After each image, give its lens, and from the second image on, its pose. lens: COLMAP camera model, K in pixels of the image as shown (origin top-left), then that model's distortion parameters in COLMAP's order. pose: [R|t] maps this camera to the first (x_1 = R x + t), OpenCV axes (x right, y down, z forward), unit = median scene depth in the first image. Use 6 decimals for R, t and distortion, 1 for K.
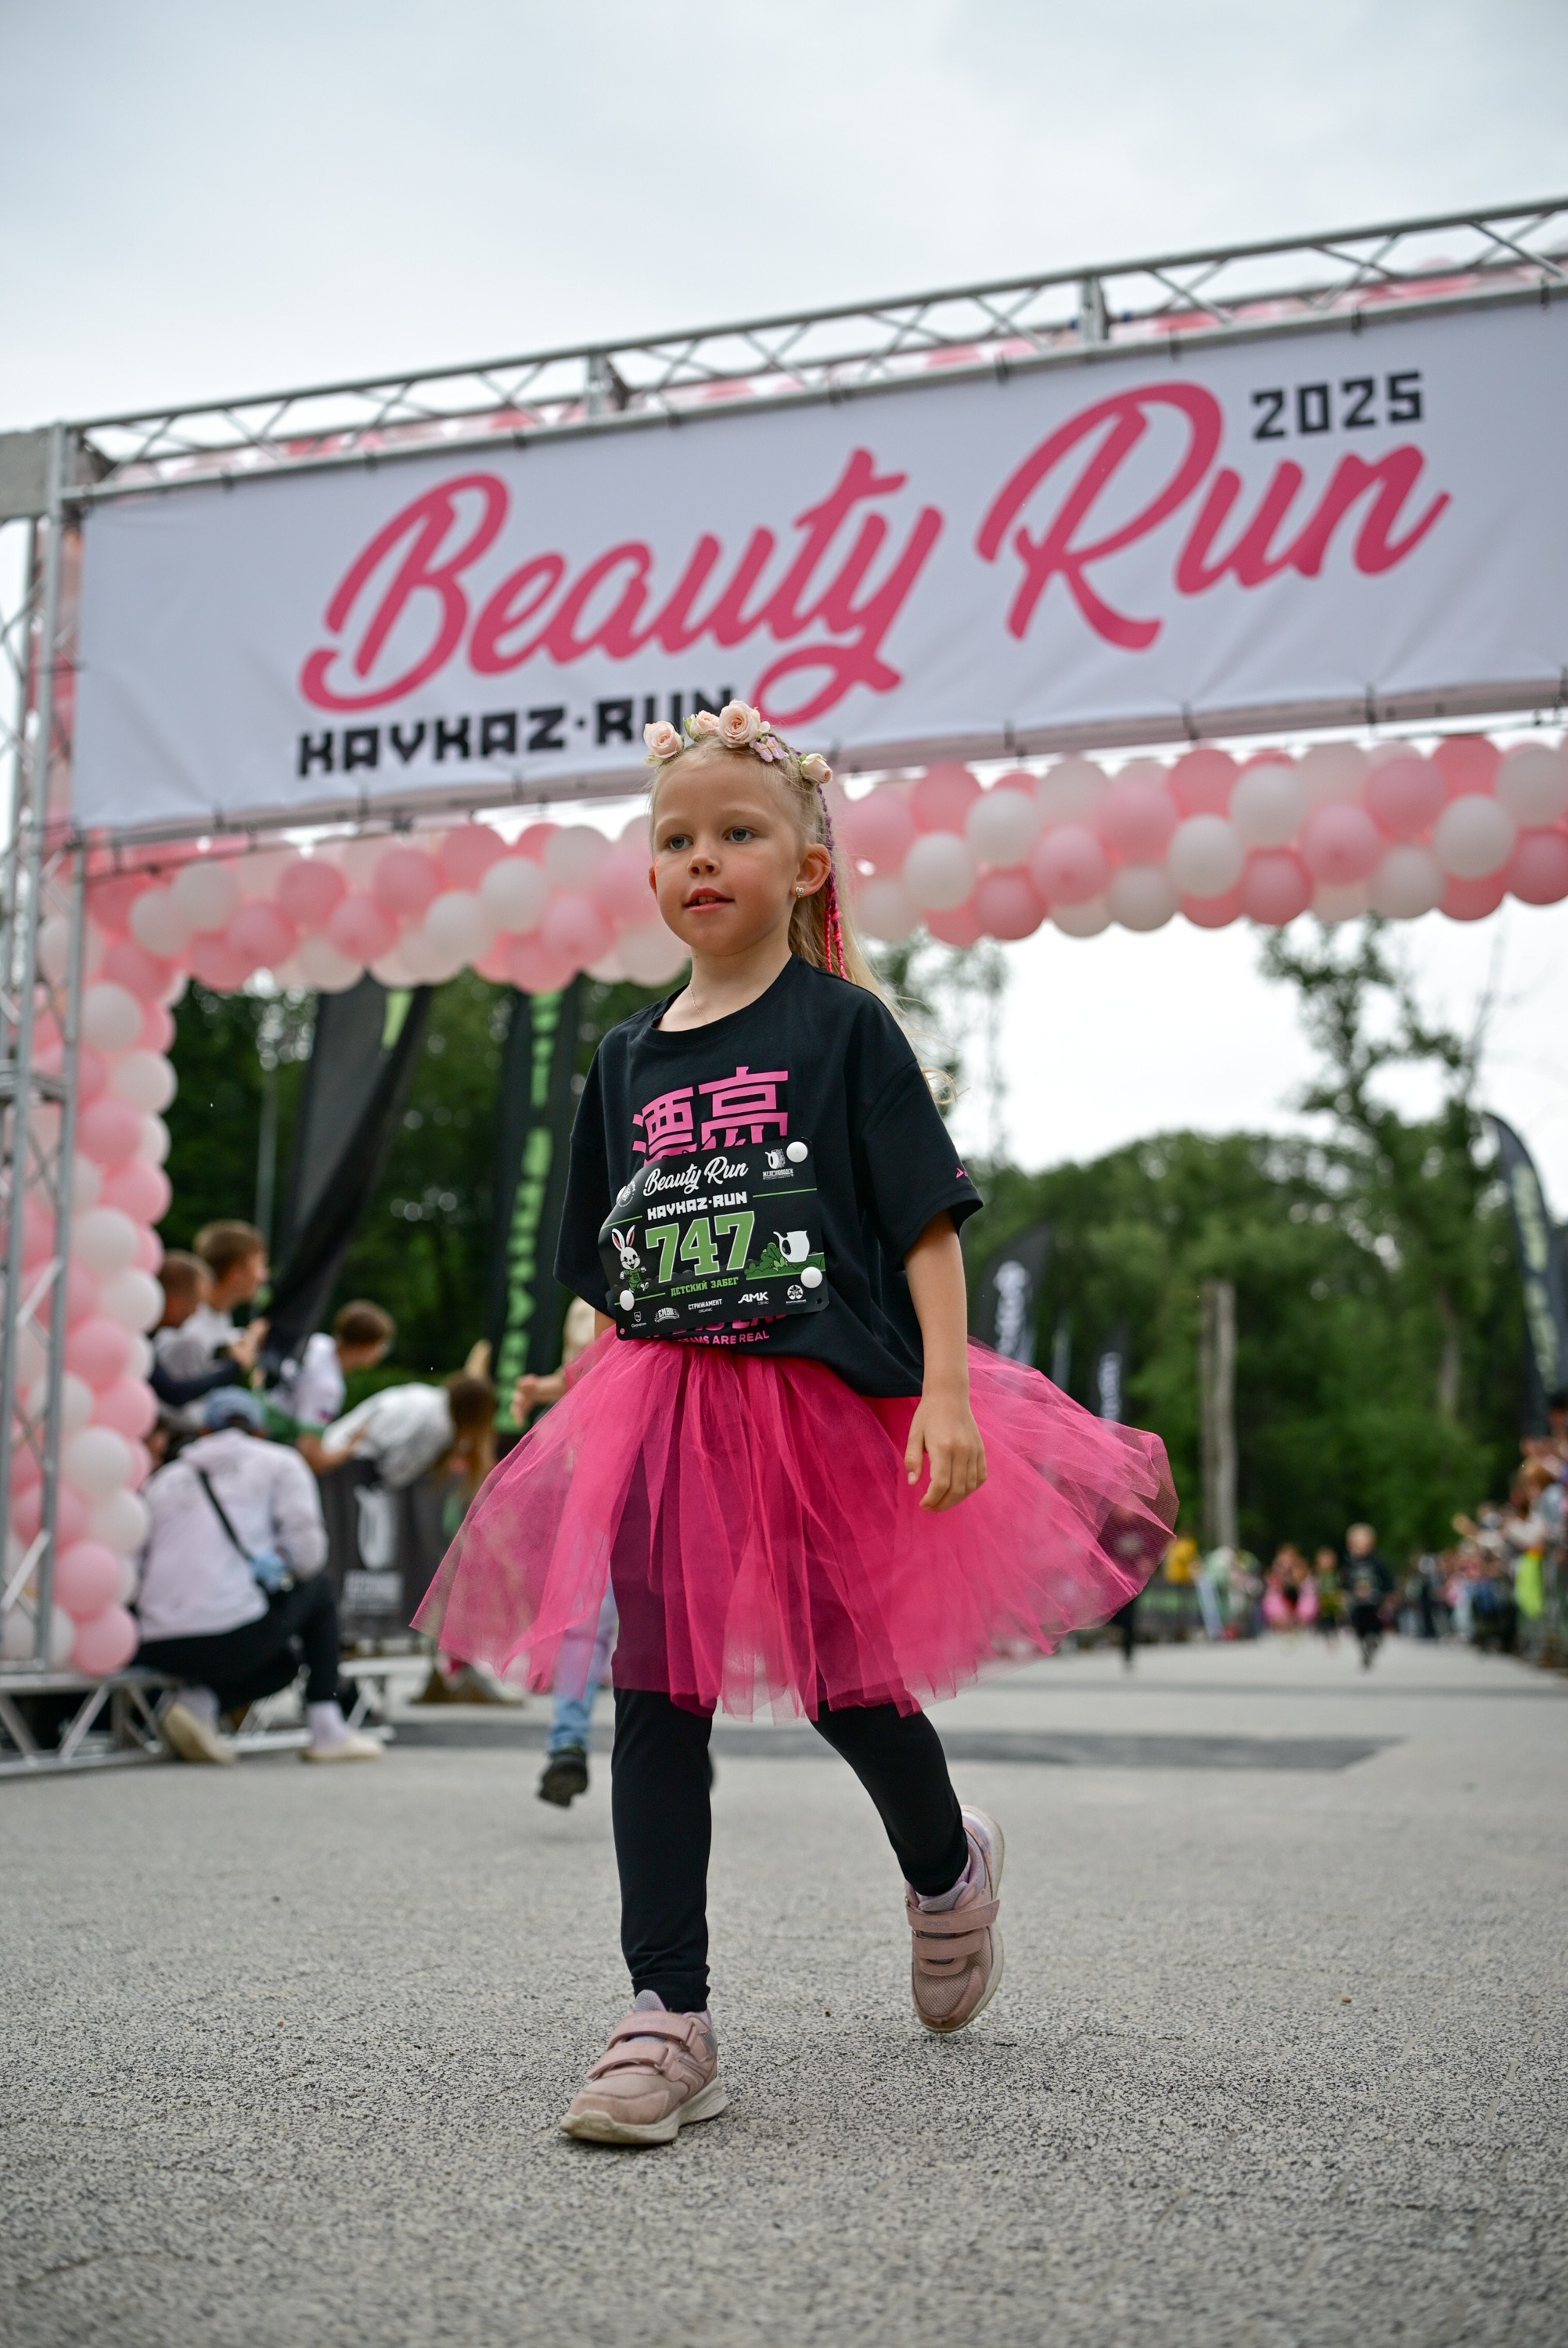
lens RADIAL K [[2357.3, 0, 784.0], [0, 2357.3, 1174.0], [0, 0, 1]] dist [0.009354, 0.001423]
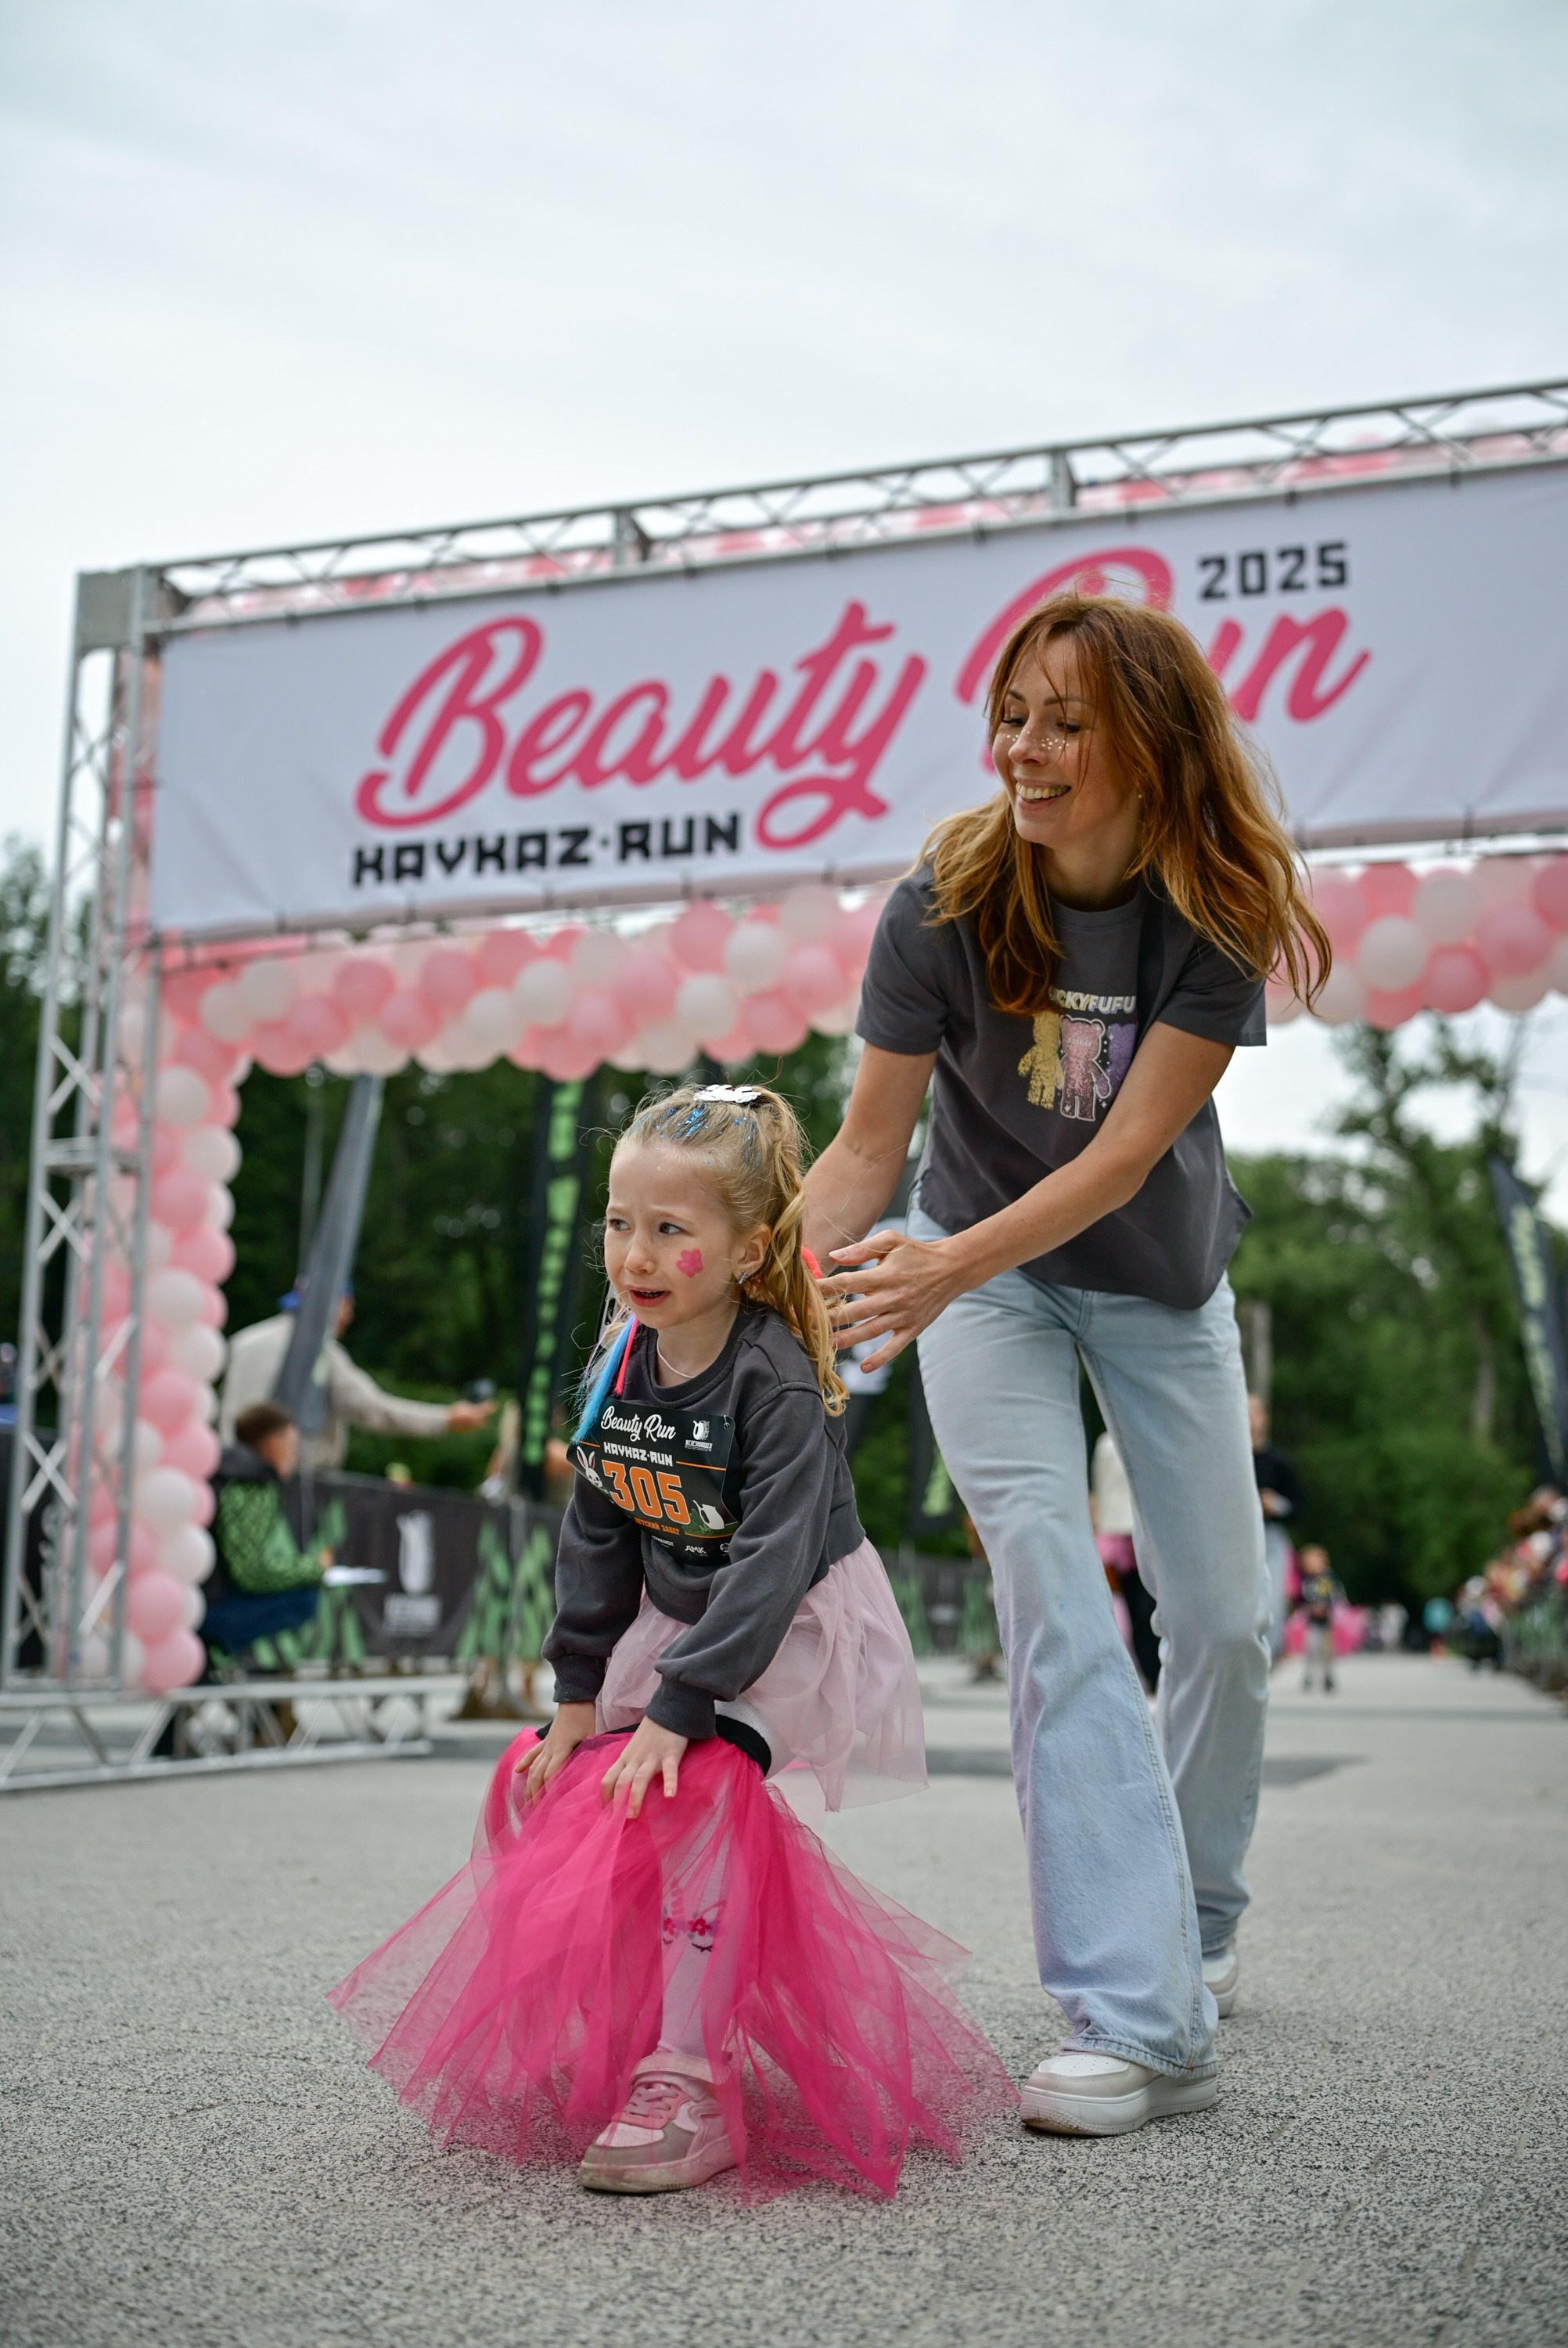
lens RADIAL K [[2344.3, 0, 804.1], [0, 2344.3, 1131.3], [0, 0, 1]] dist [0.000940, 0.003187]
pose [[0.999953, 0.003851, -0.008925, 0.018481], [-0.004081, 0.999656, -0.025902, -0.024354], [0.008823, 0.025937, 0.999625, -0.106645]]
